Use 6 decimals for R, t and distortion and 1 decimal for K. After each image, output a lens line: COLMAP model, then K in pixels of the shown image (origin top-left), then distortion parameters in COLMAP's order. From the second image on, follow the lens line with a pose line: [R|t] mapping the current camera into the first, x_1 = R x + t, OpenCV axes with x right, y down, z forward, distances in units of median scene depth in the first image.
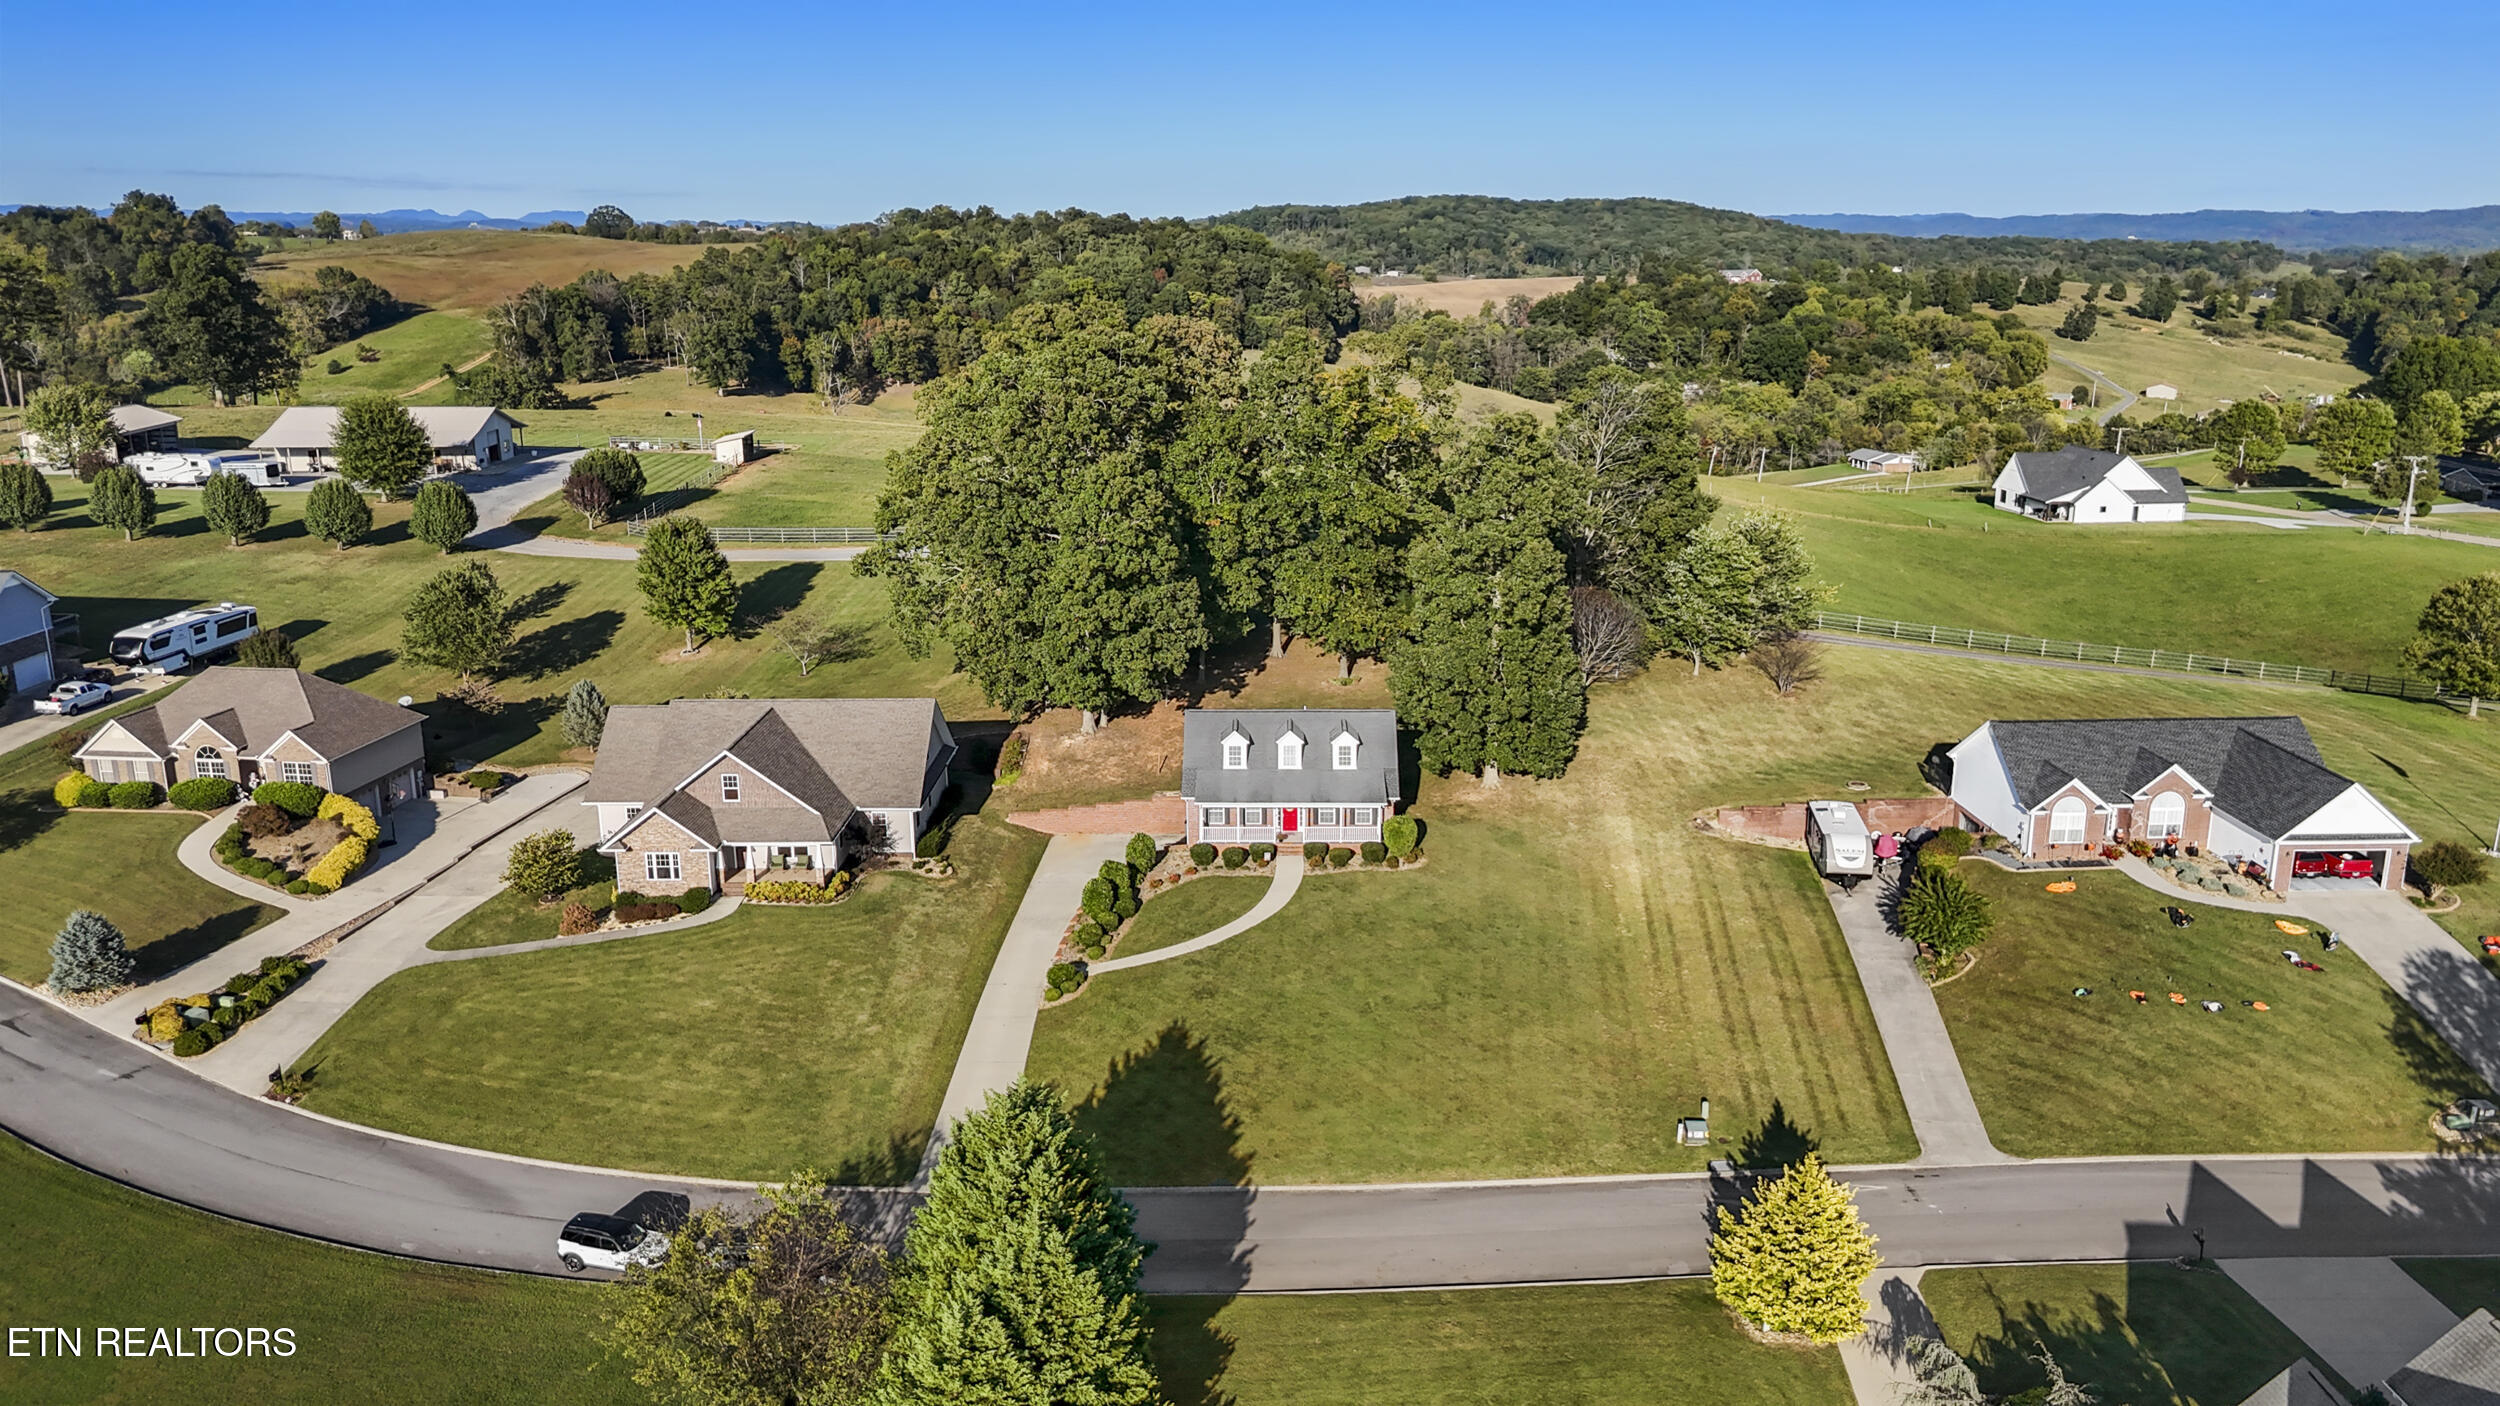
lens RADIAL K [[1723.8, 0, 1250.0], [0, 1723.8, 703.0], [0, 0, 1]] dist [-0.000129, -0.000017]
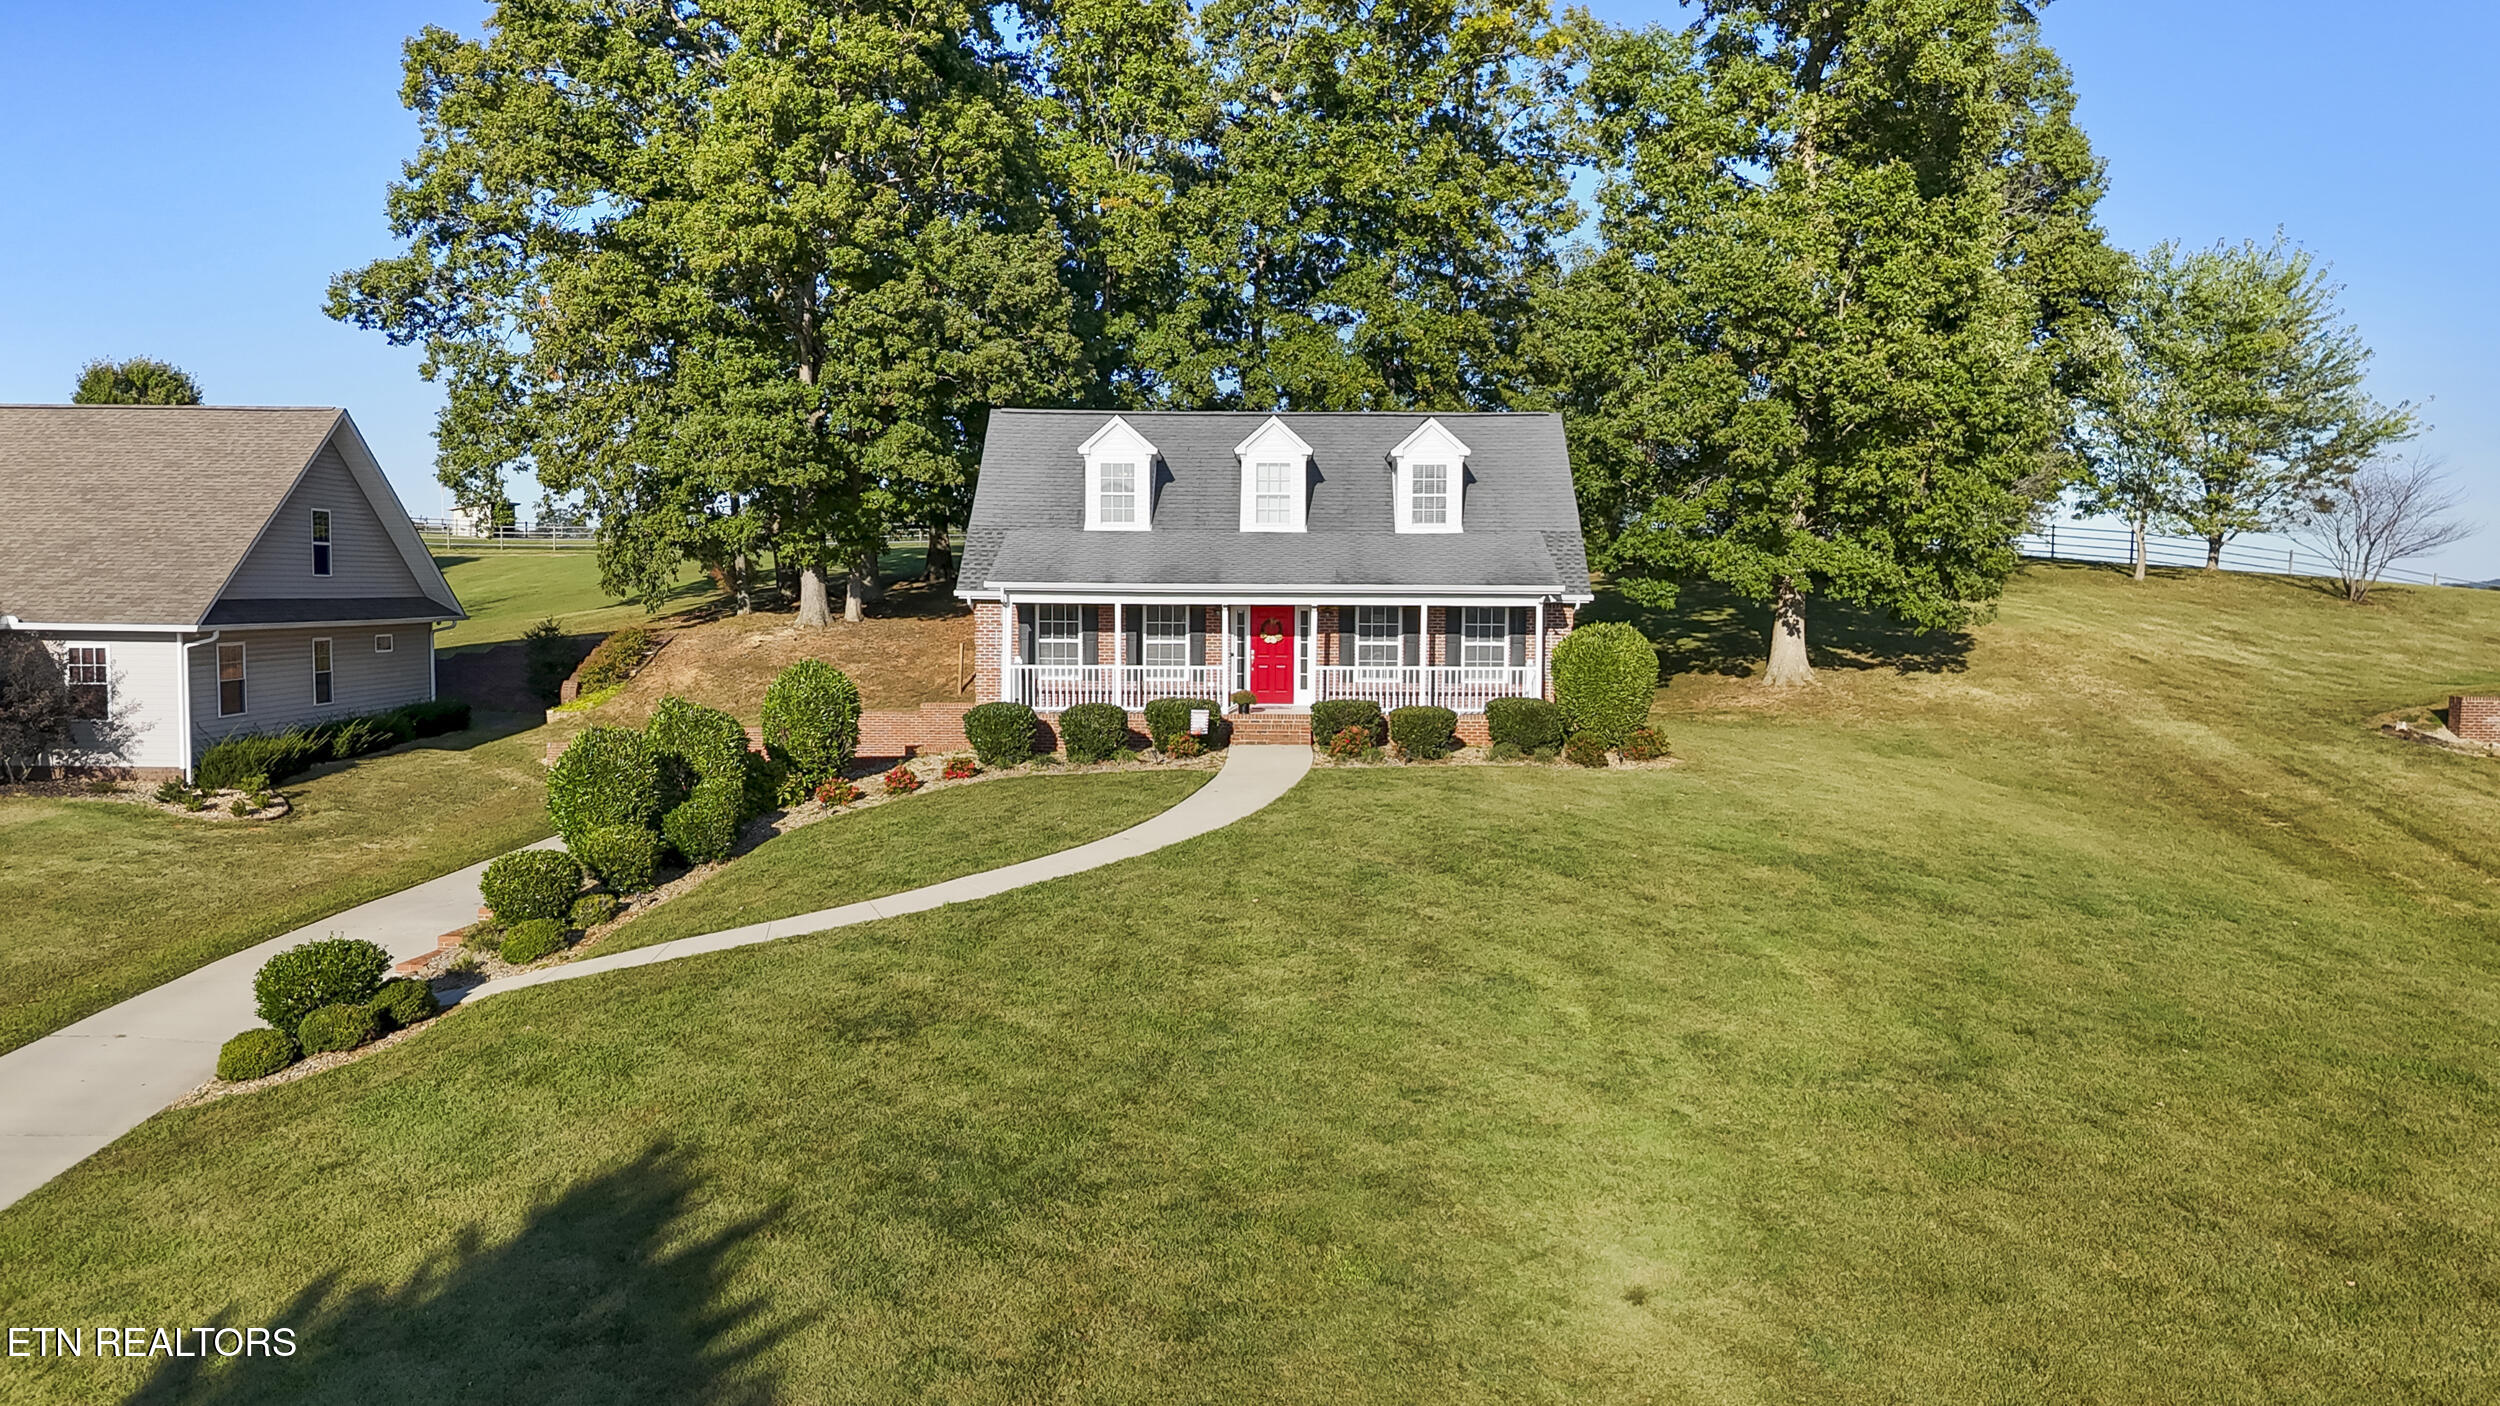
lens RADIAL K [[1776.7, 0, 1250.0], [0, 1776.7, 703.0], [0, 0, 1]] dist [0.037976, -0.000417]
pose [[0.999930, 0.011750, 0.001641, 0.018735], [-0.011120, 0.976418, -0.215600, 0.156387], [-0.004135, 0.215567, 0.976480, 0.674362]]
